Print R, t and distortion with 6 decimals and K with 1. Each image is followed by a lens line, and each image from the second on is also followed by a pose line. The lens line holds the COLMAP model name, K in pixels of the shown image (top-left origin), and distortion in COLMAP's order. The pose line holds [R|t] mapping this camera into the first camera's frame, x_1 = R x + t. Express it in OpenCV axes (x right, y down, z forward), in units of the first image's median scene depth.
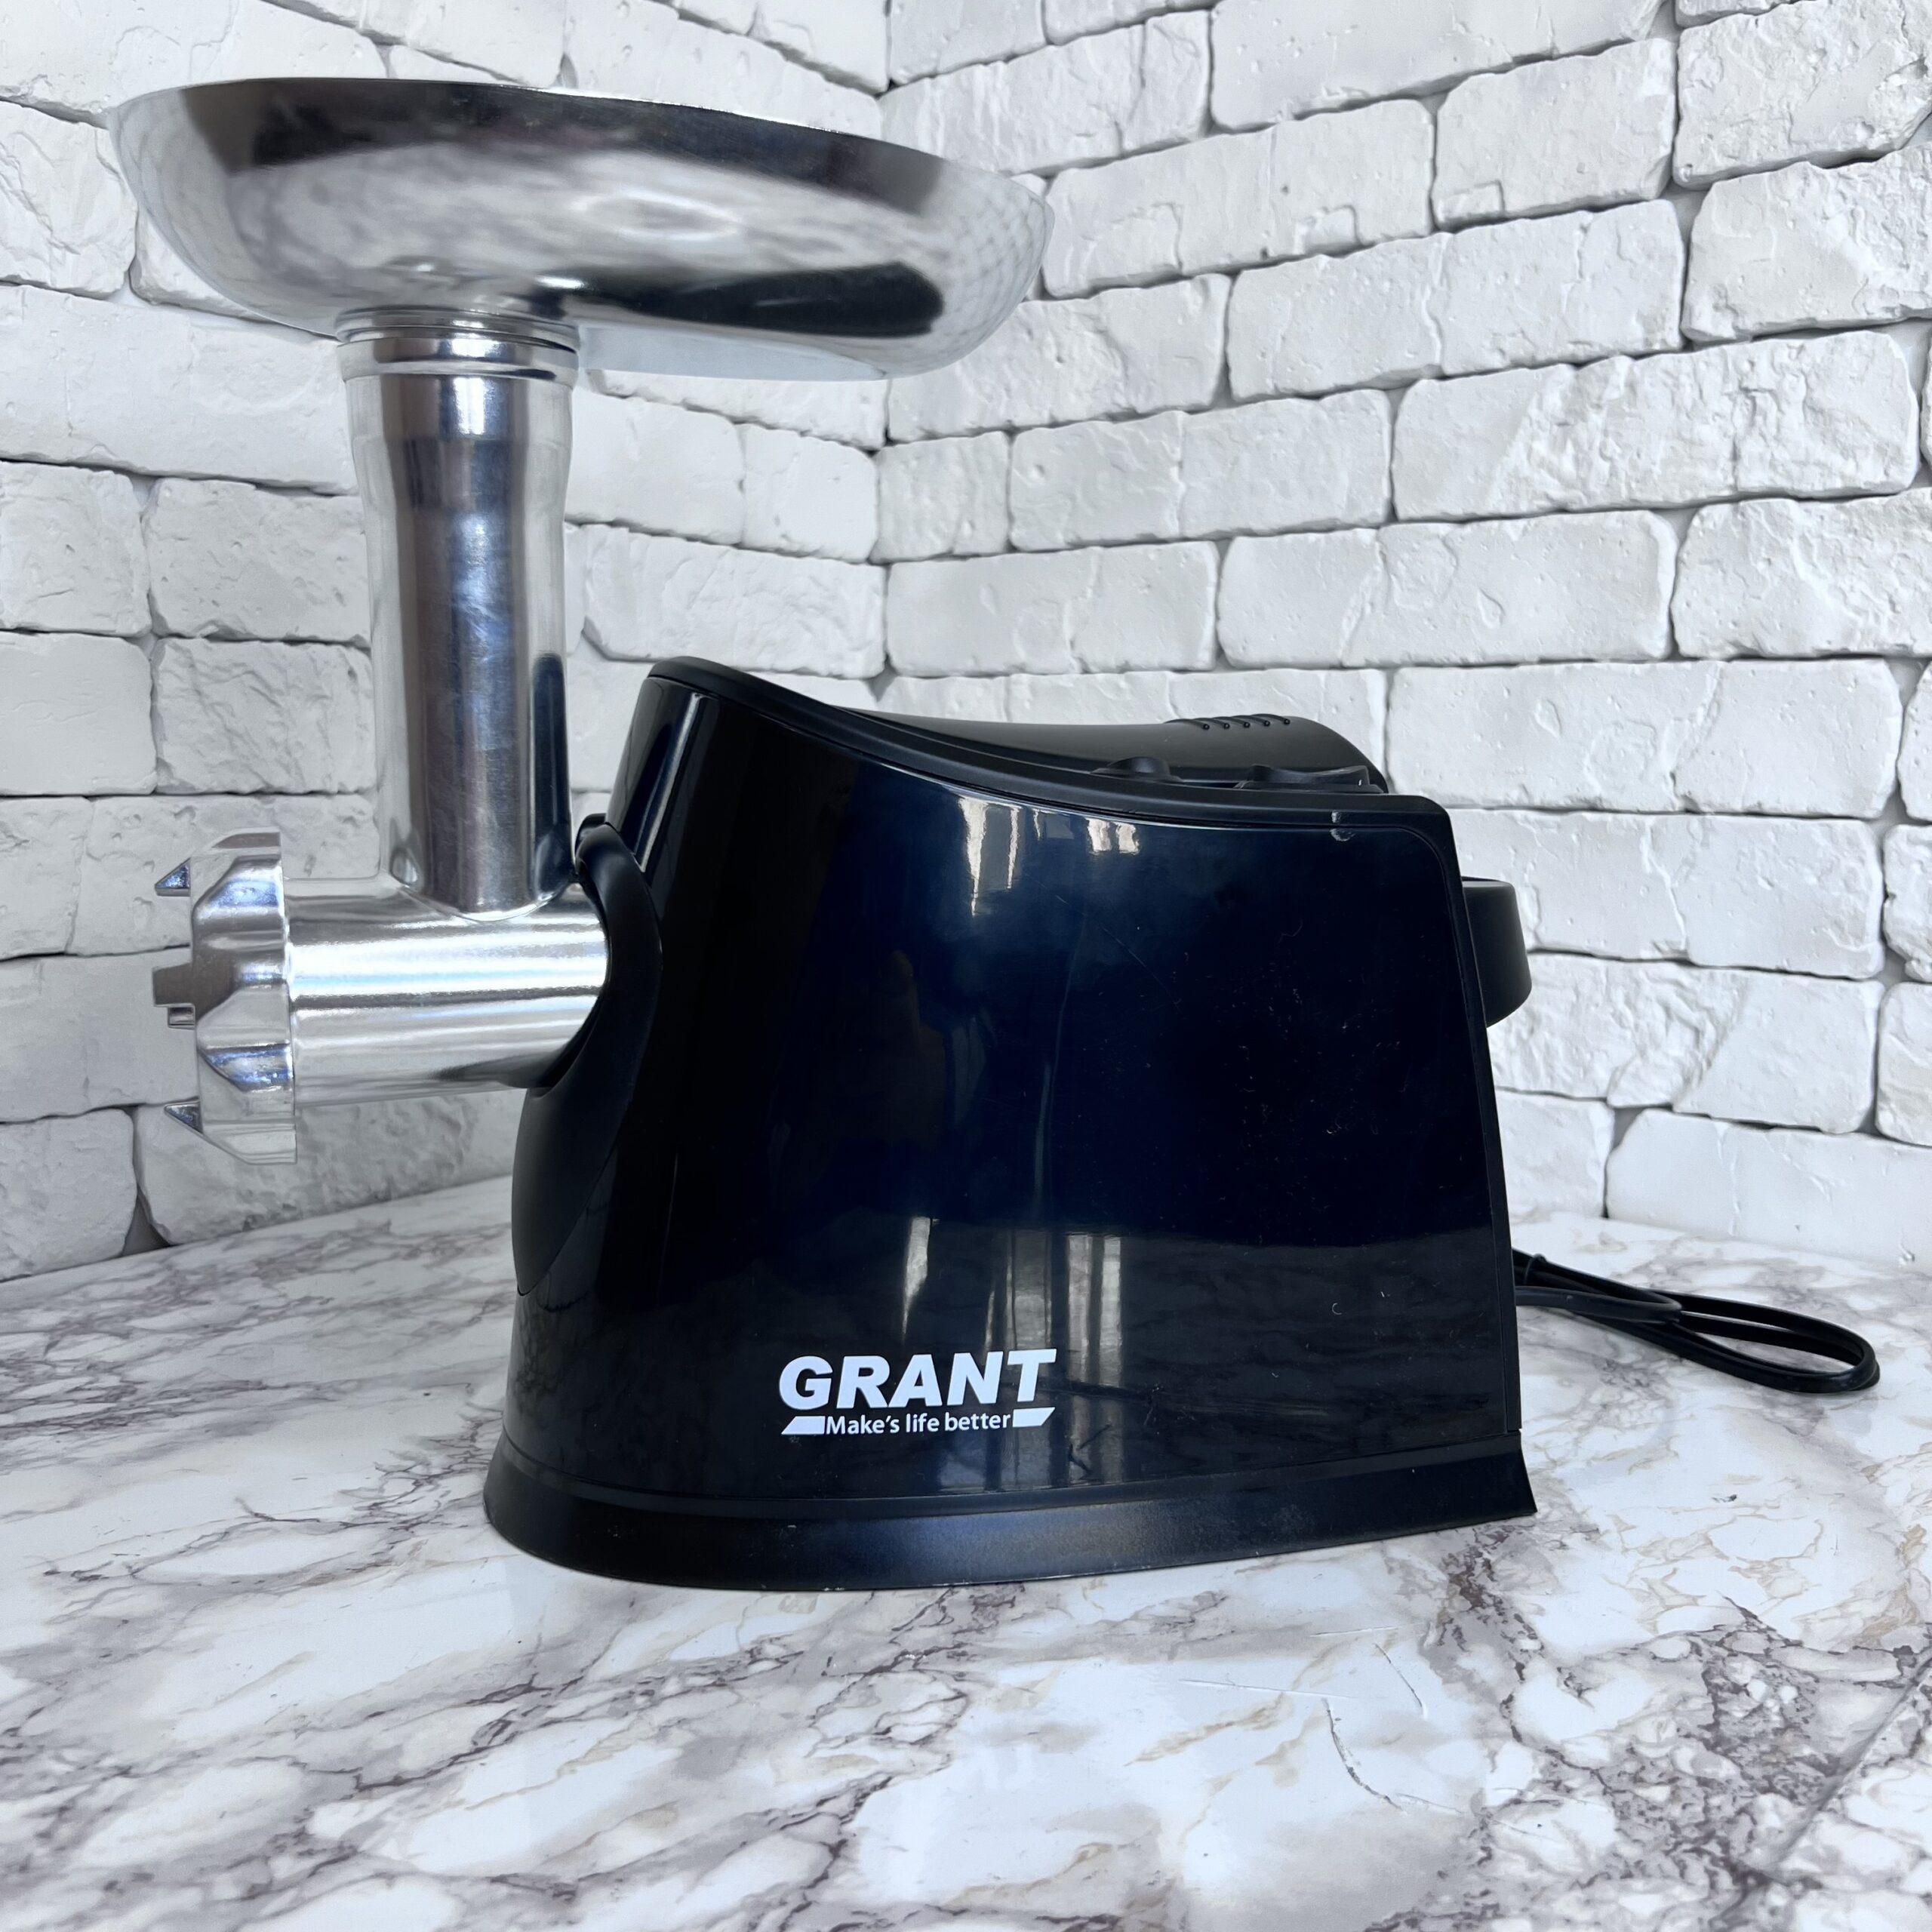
lens RADIAL K [[1967.7, 0, 934.2], [0, 1967.7, 997.7], [0, 0, 1]] dist [0.001459, -0.008155]
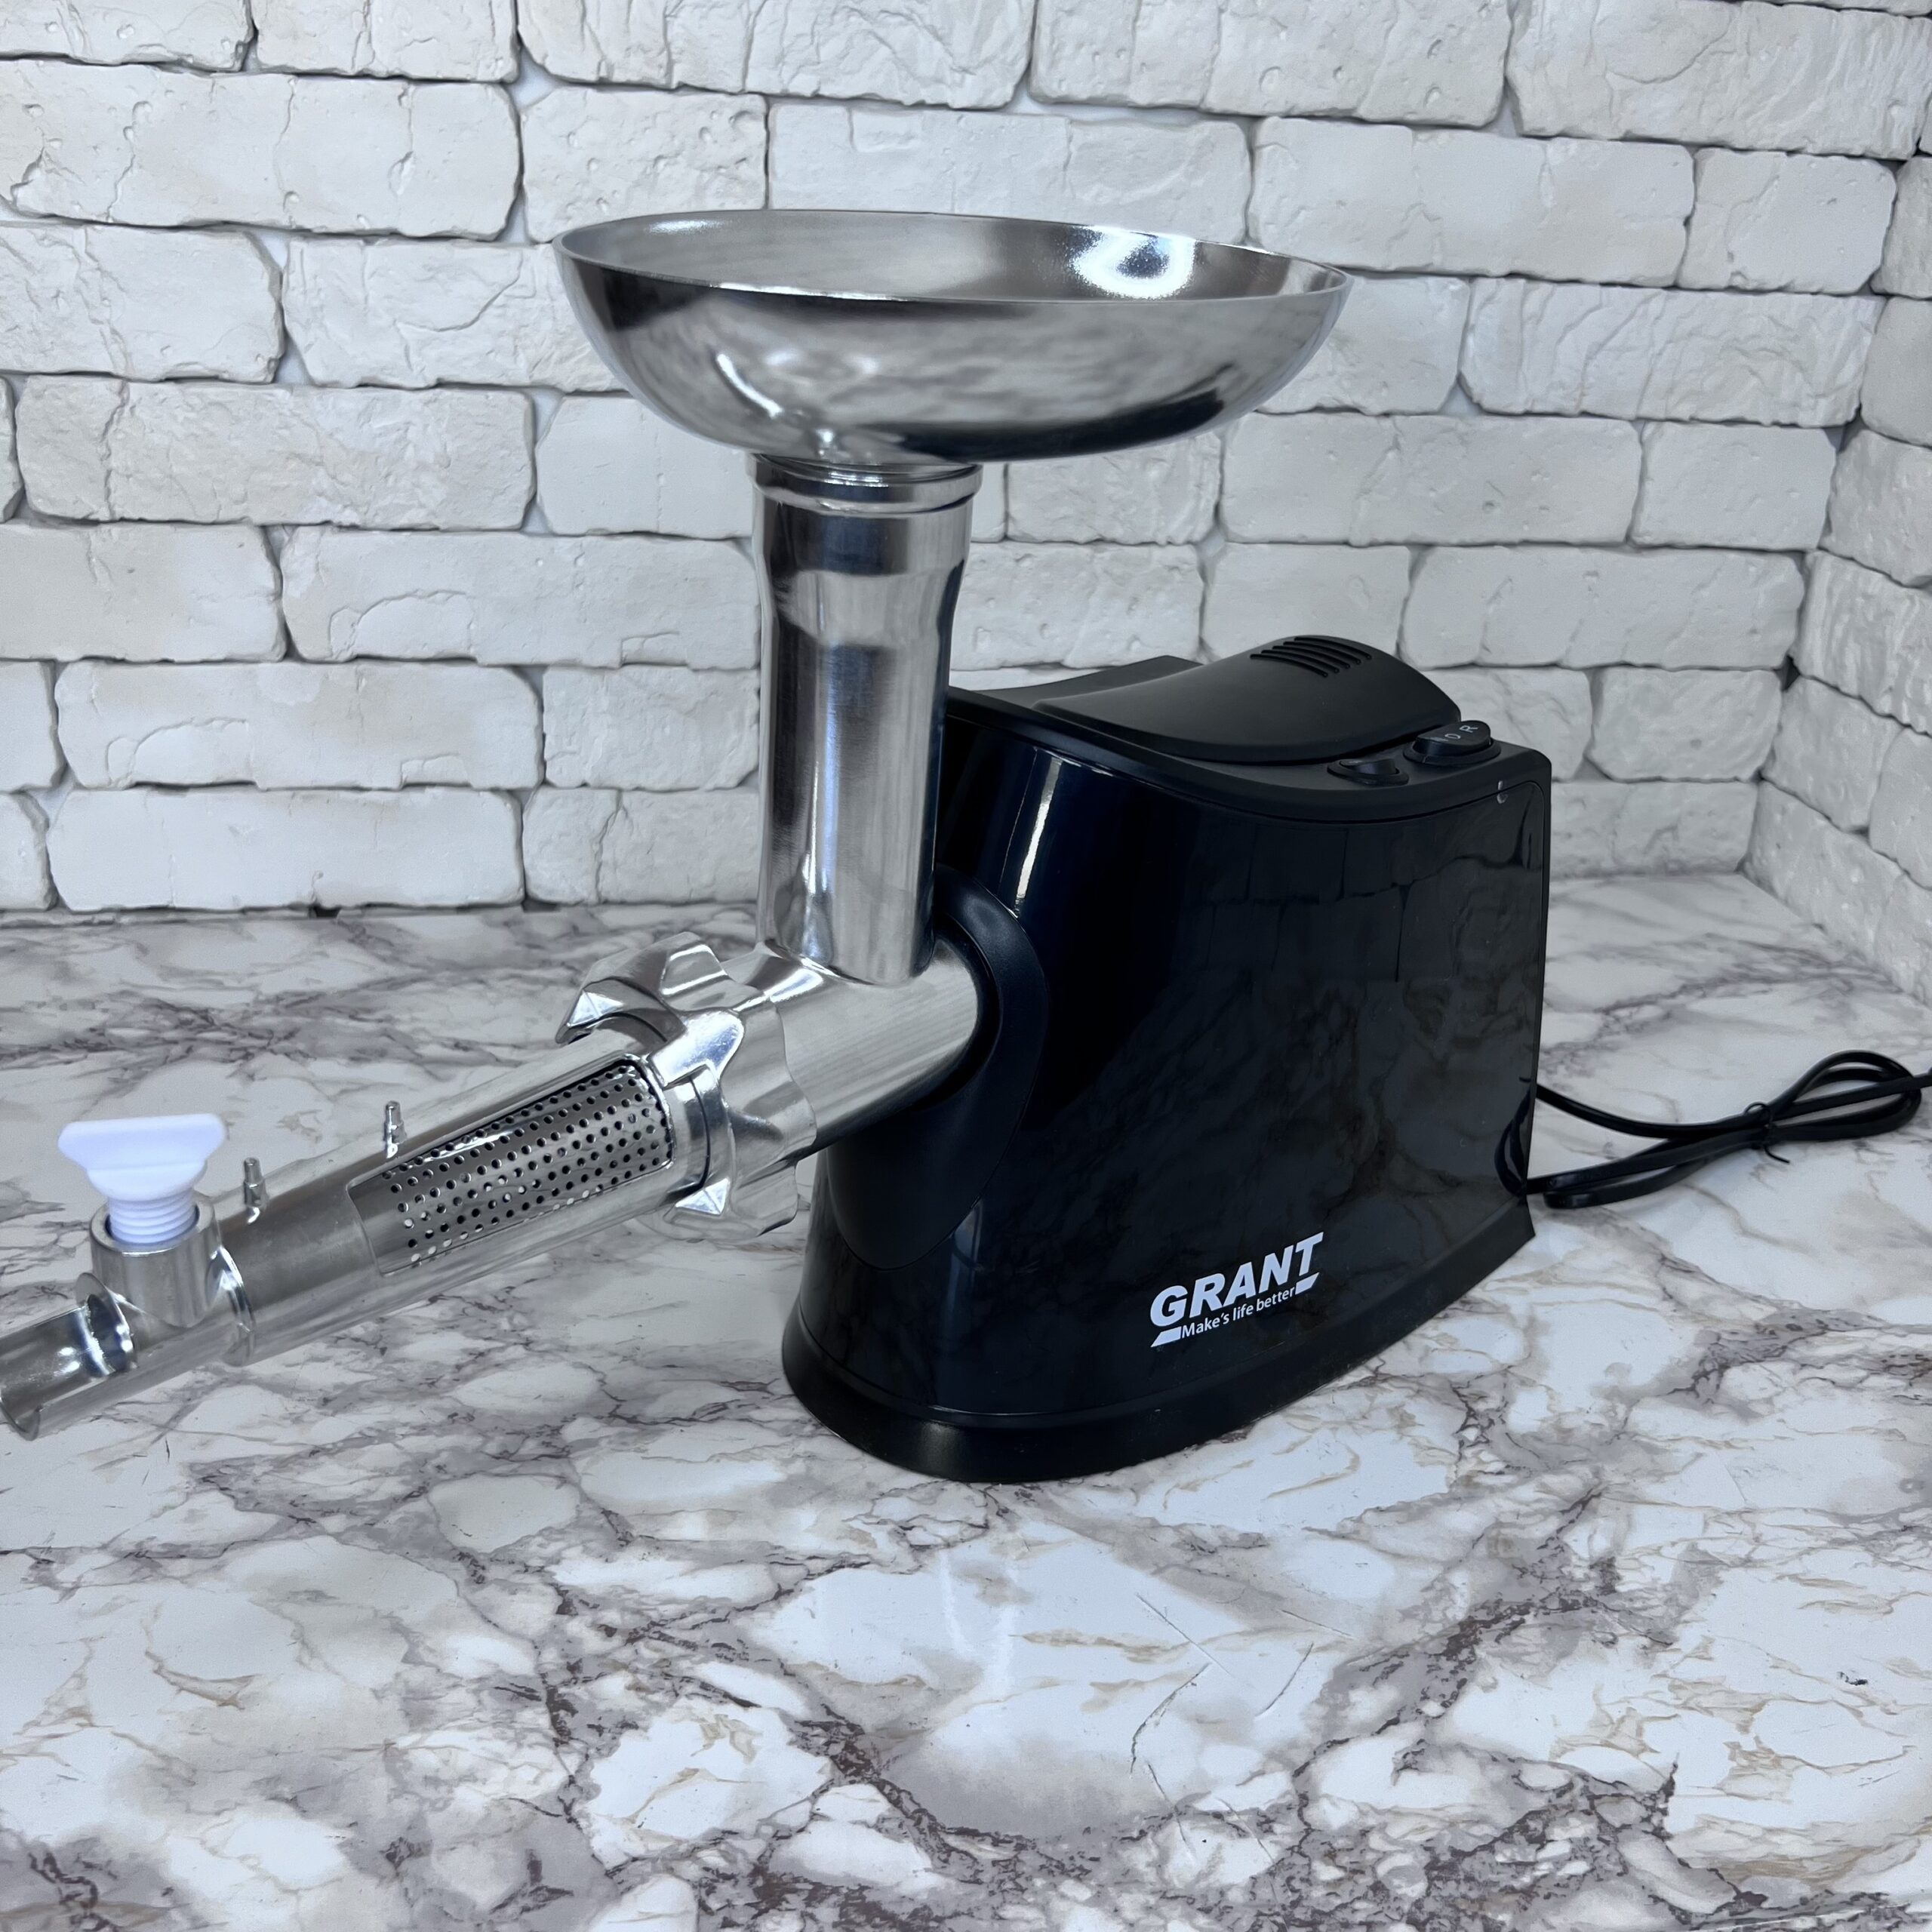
lens RADIAL K [[1969.8, 0, 965.4], [0, 1969.8, 985.1], [0, 0, 1]] dist [0.014570, -0.027639]
pose [[0.761225, 0.292366, -0.578843, 0.370482], [-0.118259, 0.940221, 0.319374, -0.231077], [0.637614, -0.174662, 0.750294, 0.027482]]
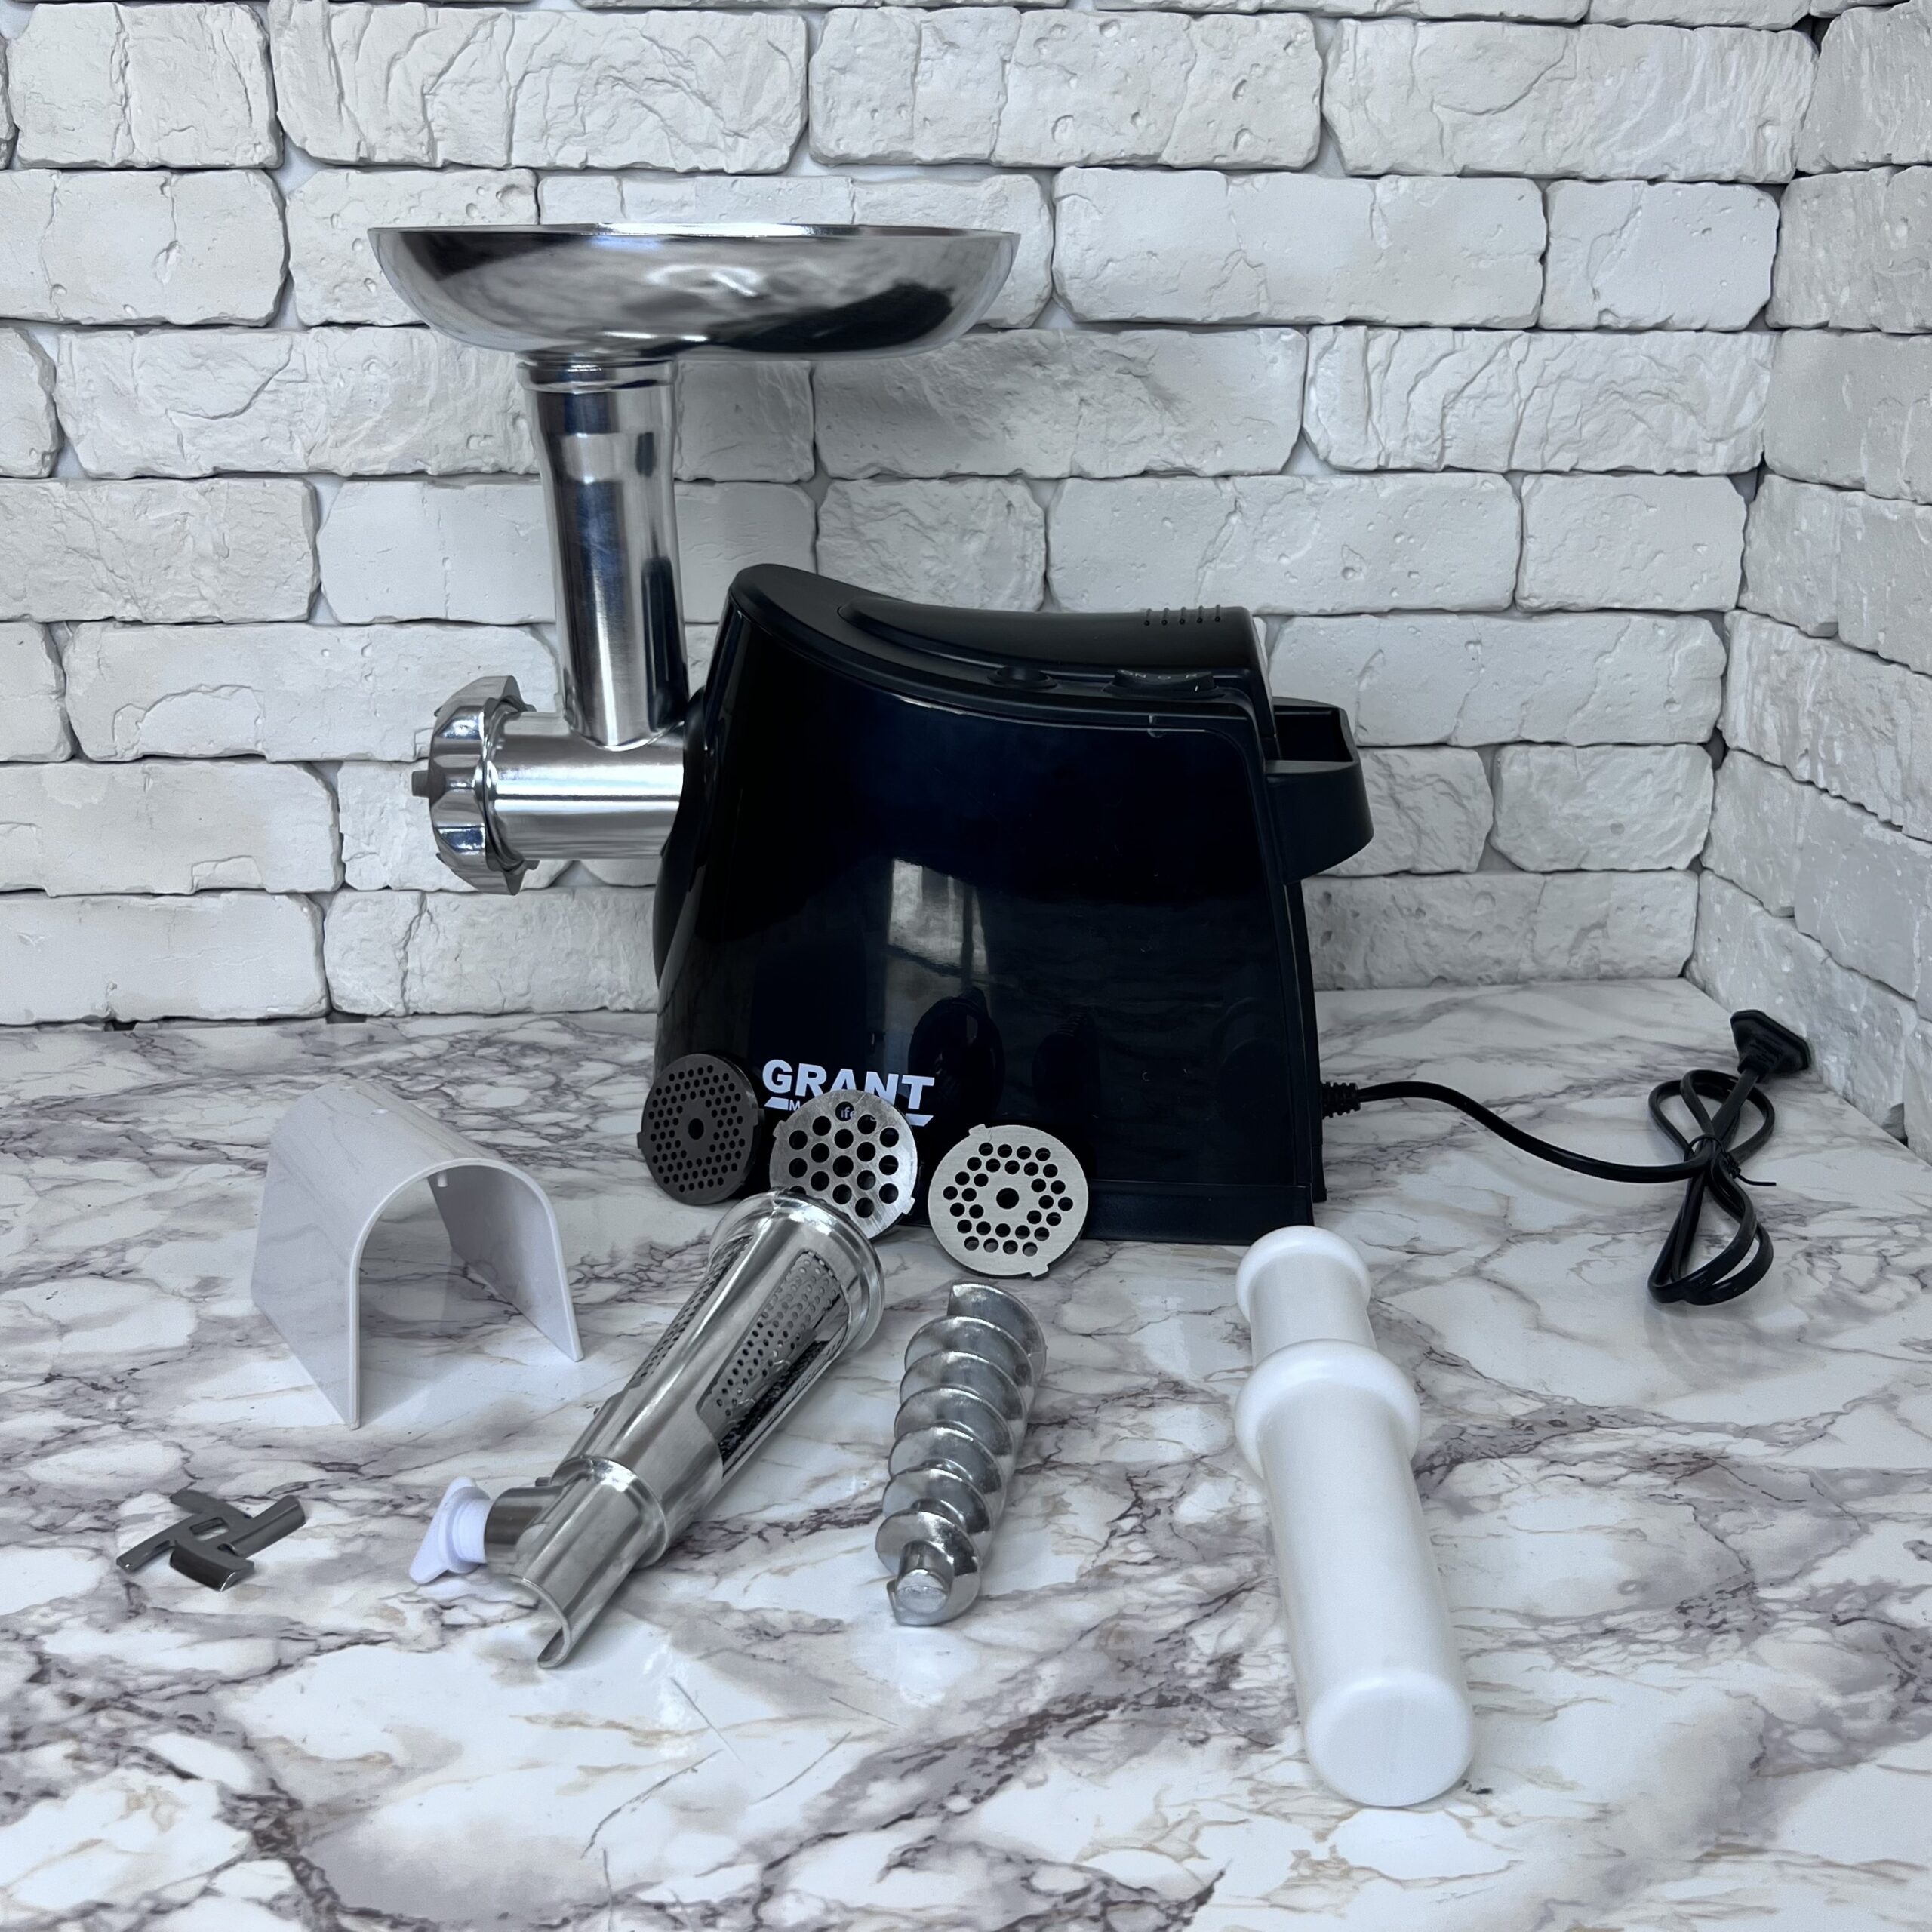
lens RADIAL K [[2116.7, 0, 931.8], [0, 2116.7, 996.6], [0, 0, 1]] dist [0.021733, -0.044109]
pose [[0.696774, 0.217582, -0.683494, 0.541875], [-0.081134, 0.970675, 0.226292, -0.175049], [0.712688, -0.102220, 0.693994, 0.174322]]
